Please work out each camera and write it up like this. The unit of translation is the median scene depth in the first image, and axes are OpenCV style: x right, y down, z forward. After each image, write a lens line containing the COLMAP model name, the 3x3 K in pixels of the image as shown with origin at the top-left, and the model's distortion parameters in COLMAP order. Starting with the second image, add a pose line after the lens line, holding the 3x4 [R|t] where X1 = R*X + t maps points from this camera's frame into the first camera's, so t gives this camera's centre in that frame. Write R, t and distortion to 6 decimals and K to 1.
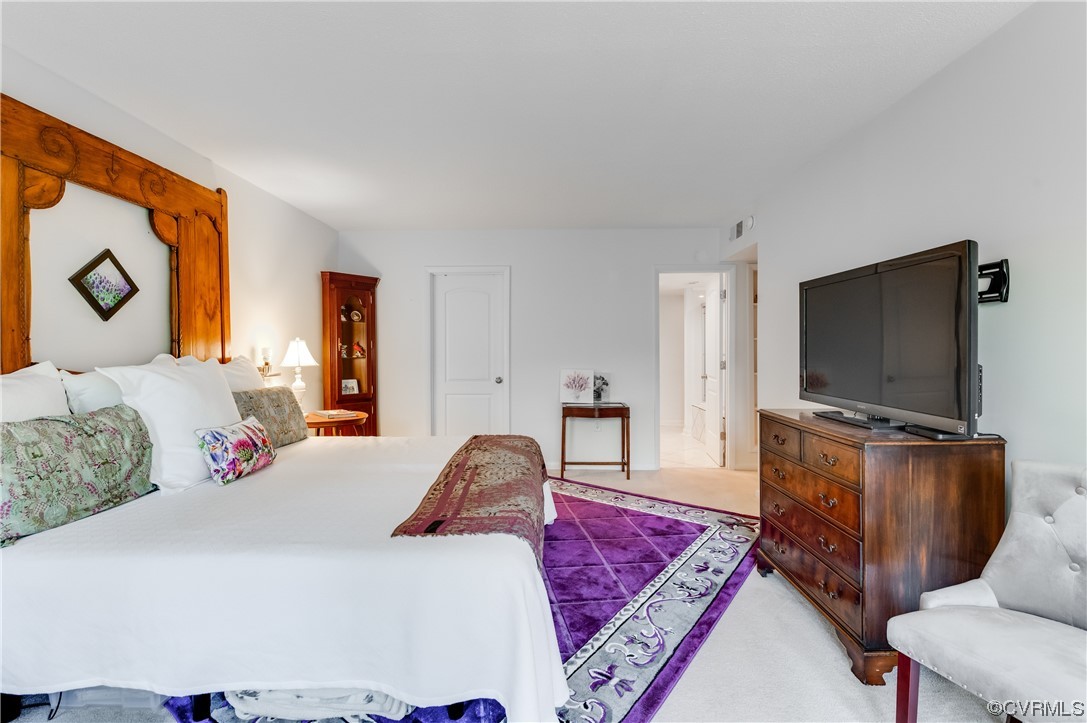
lens RADIAL K [[480.8, 0, 544.8], [0, 480.8, 355.8], [0, 0, 1]] dist [-0.002525, -0.000051]
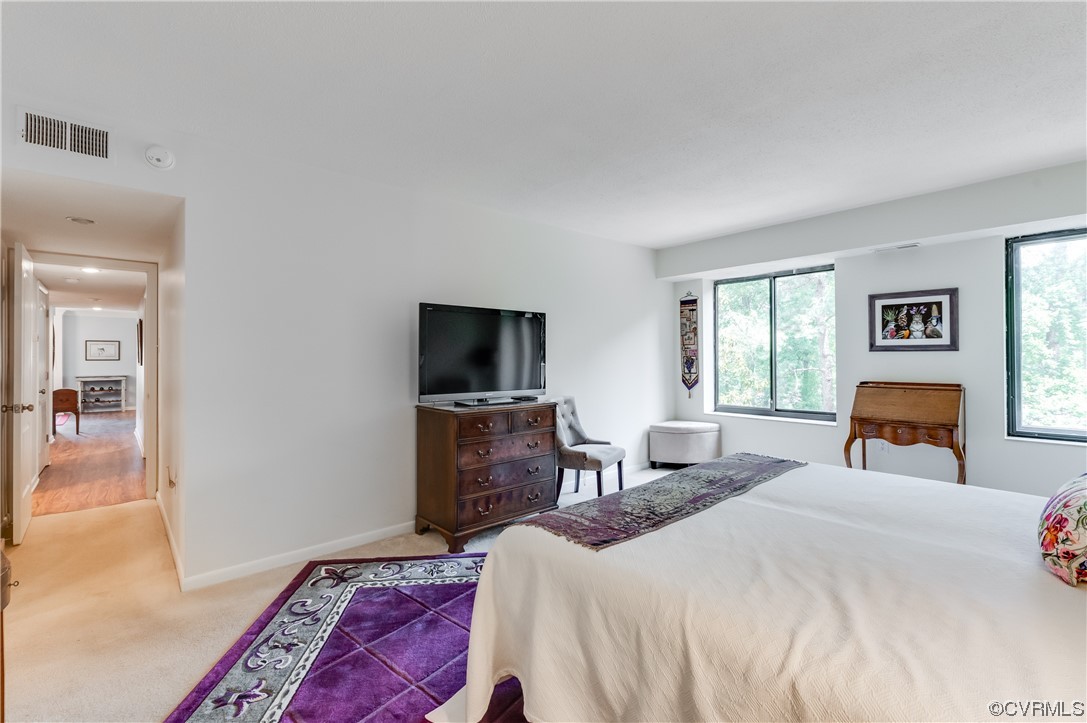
lens RADIAL K [[476.0, 0, 544.1], [0, 476.0, 356.1], [0, 0, 1]] dist [0.001398, 0.000153]
pose [[-0.679173, 0.012838, 0.733866, -0.577394], [0.019303, 0.999814, 0.000373, -0.017596], [-0.733724, 0.014419, -0.679294, 1.750093]]
